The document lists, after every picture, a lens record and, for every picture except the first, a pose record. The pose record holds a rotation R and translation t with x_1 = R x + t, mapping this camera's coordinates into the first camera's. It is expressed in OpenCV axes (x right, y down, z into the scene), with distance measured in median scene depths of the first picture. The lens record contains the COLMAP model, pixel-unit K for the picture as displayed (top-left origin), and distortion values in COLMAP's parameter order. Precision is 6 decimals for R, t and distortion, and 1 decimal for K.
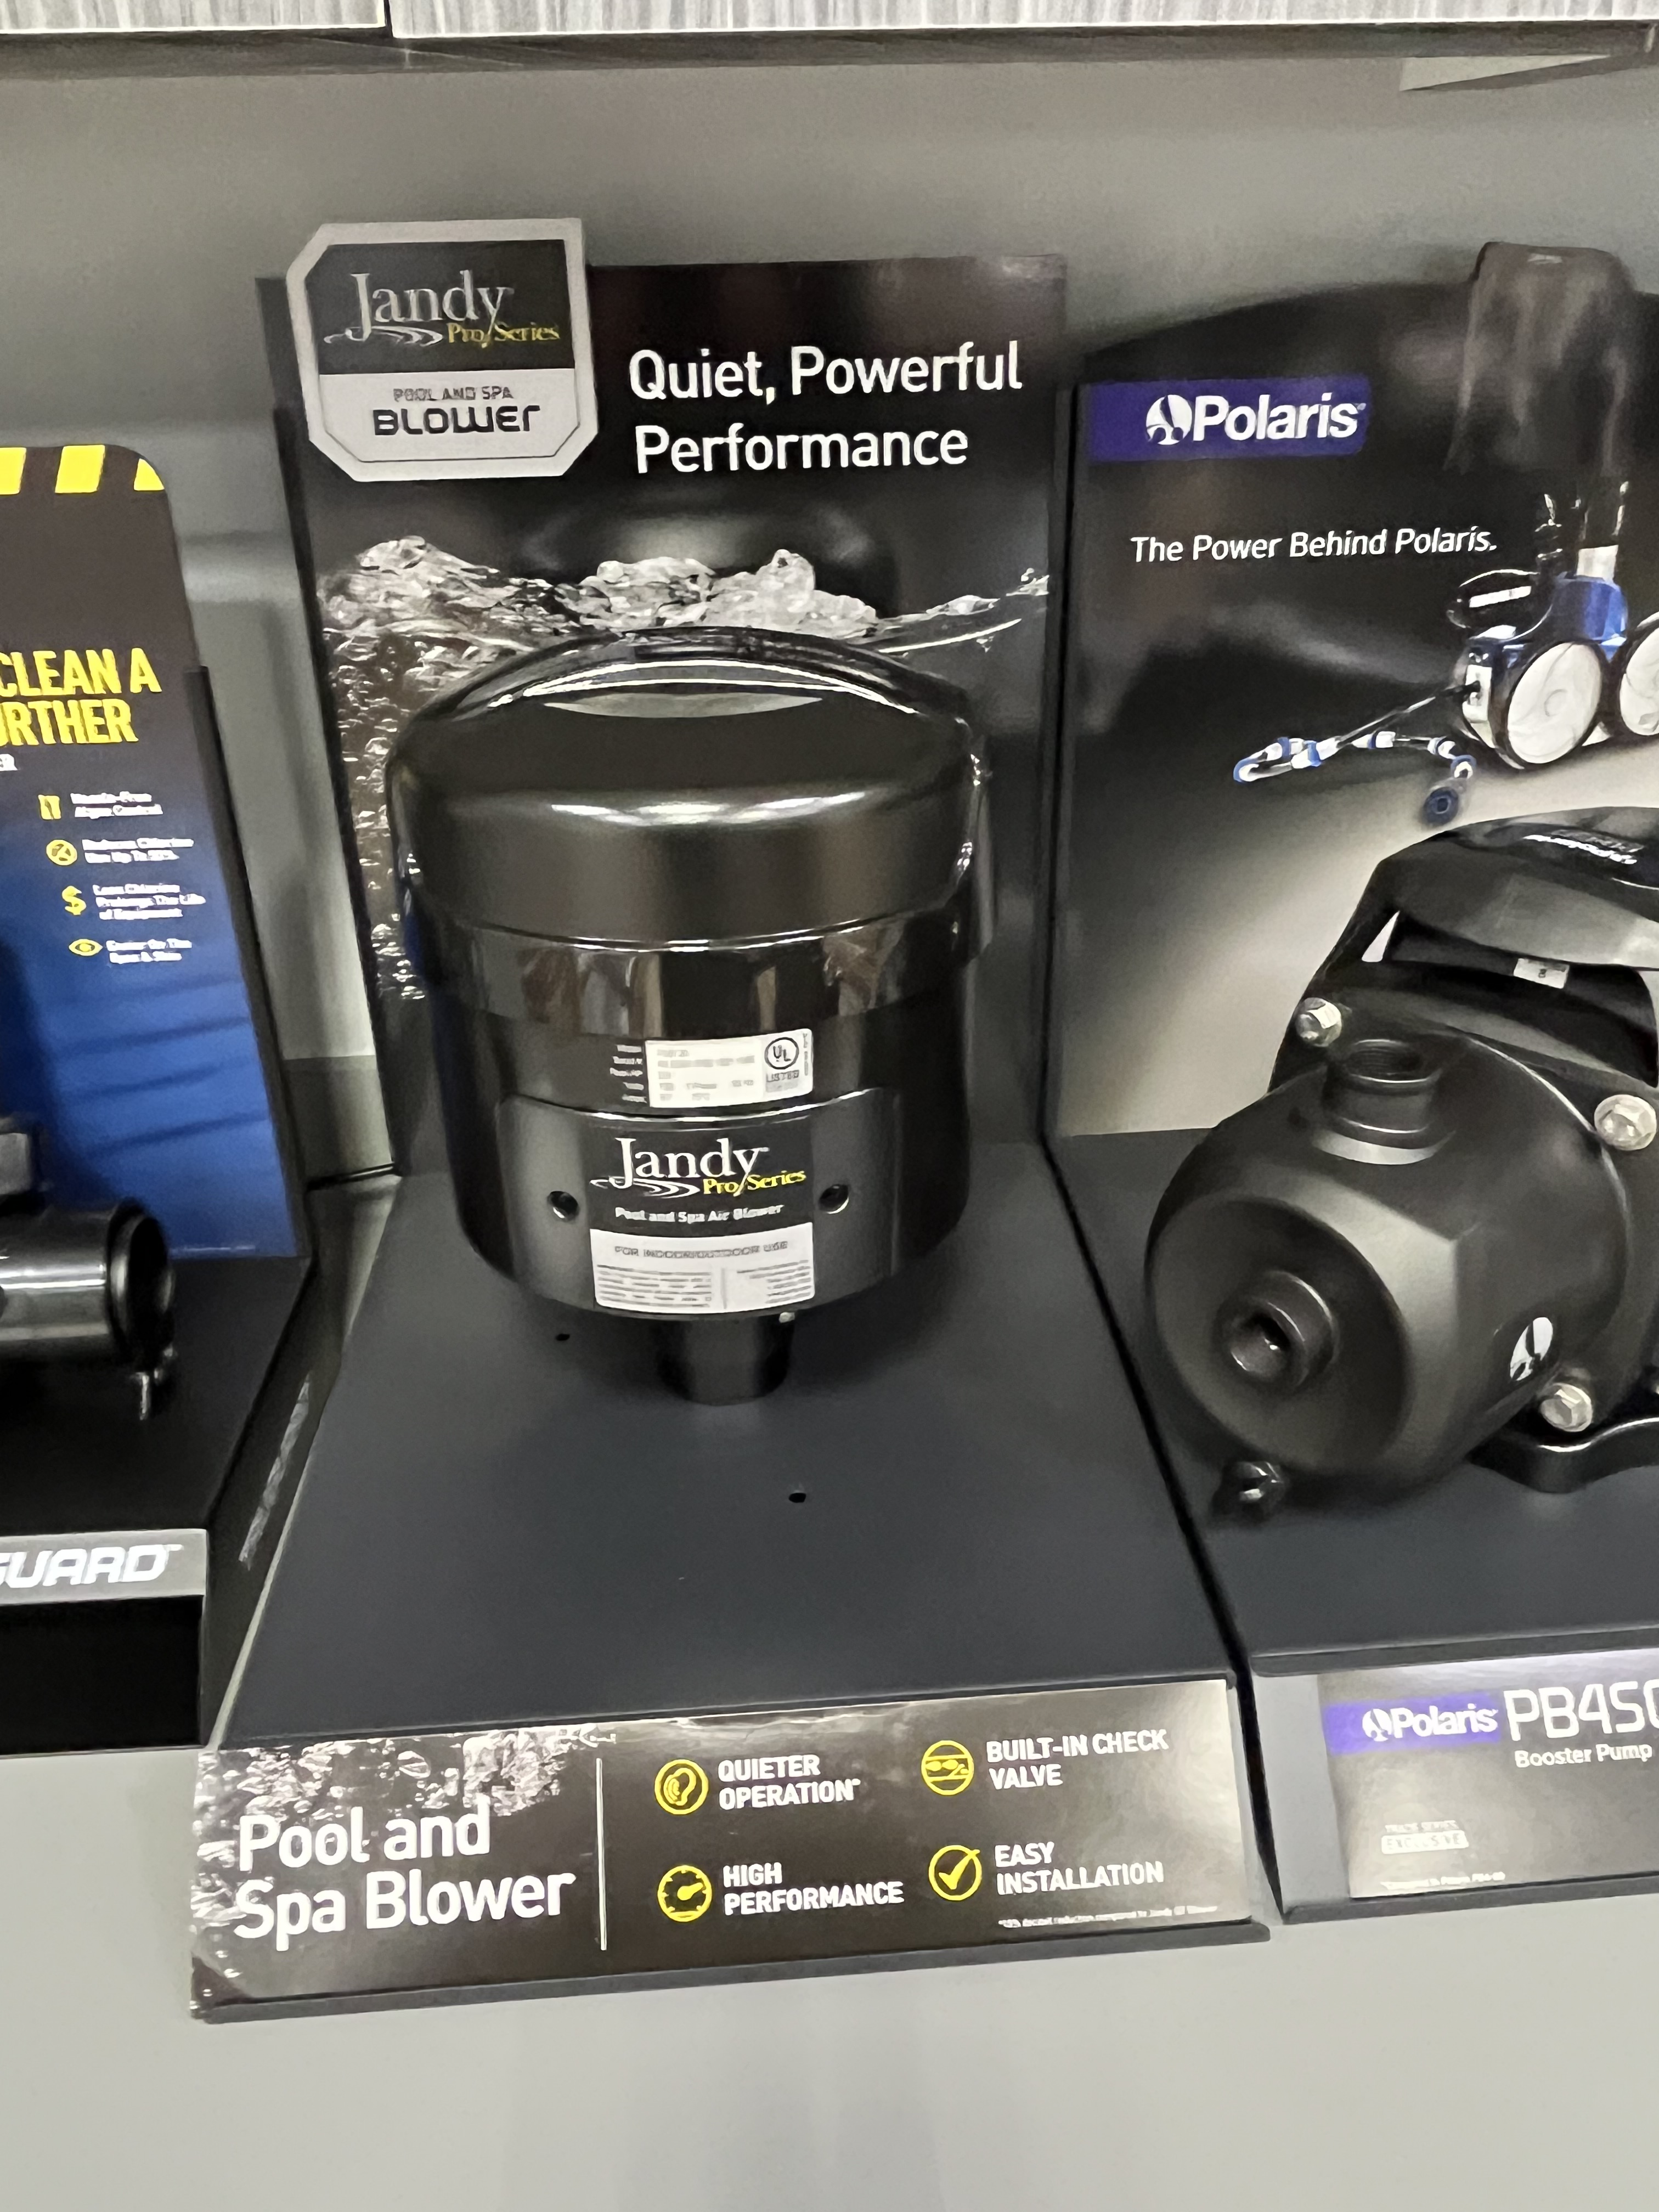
lens RADIAL K [[1724.3, 0, 829.5], [0, 1724.3, 1106.0], [0, 0, 1]] dist [-0.000097, -0.004007]
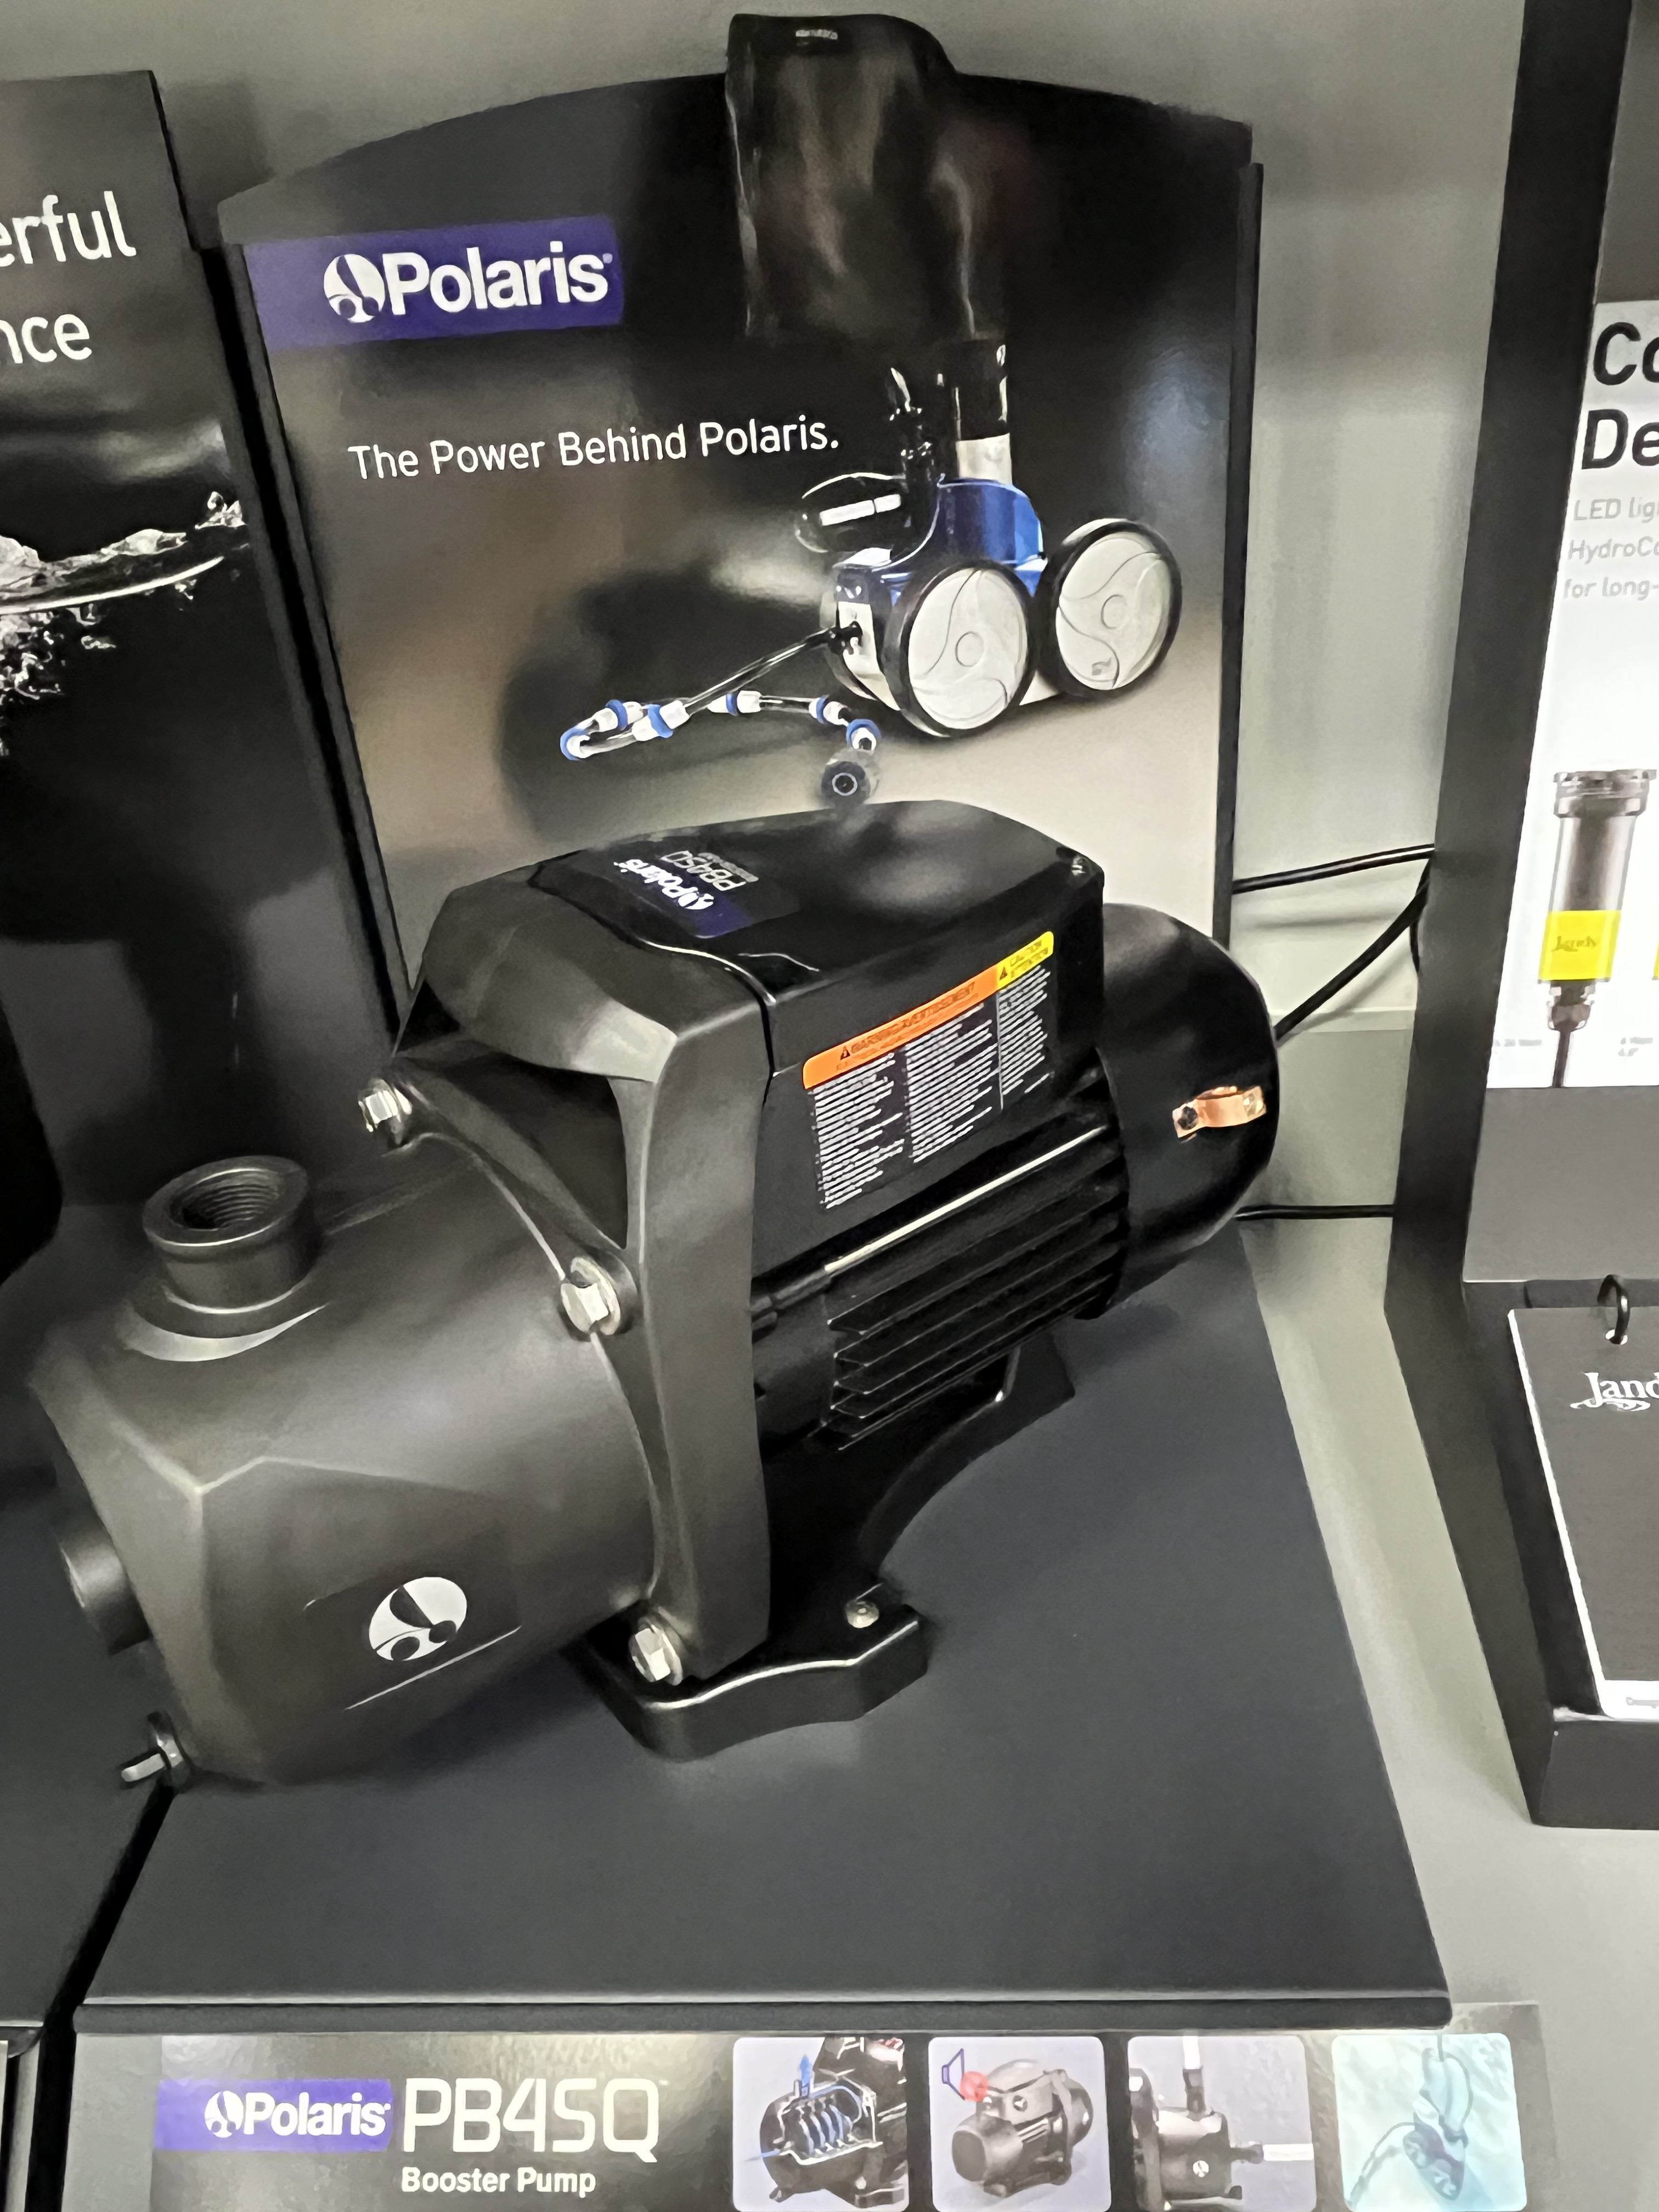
lens RADIAL K [[1724.3, 0, 829.5], [0, 1724.3, 1106.0], [0, 0, 1]] dist [-0.000097, -0.004007]
pose [[0.991831, 0.015347, -0.126629, 0.486075], [-0.008324, 0.998407, 0.055806, -0.080336], [0.127284, -0.054297, 0.990379, 0.247921]]
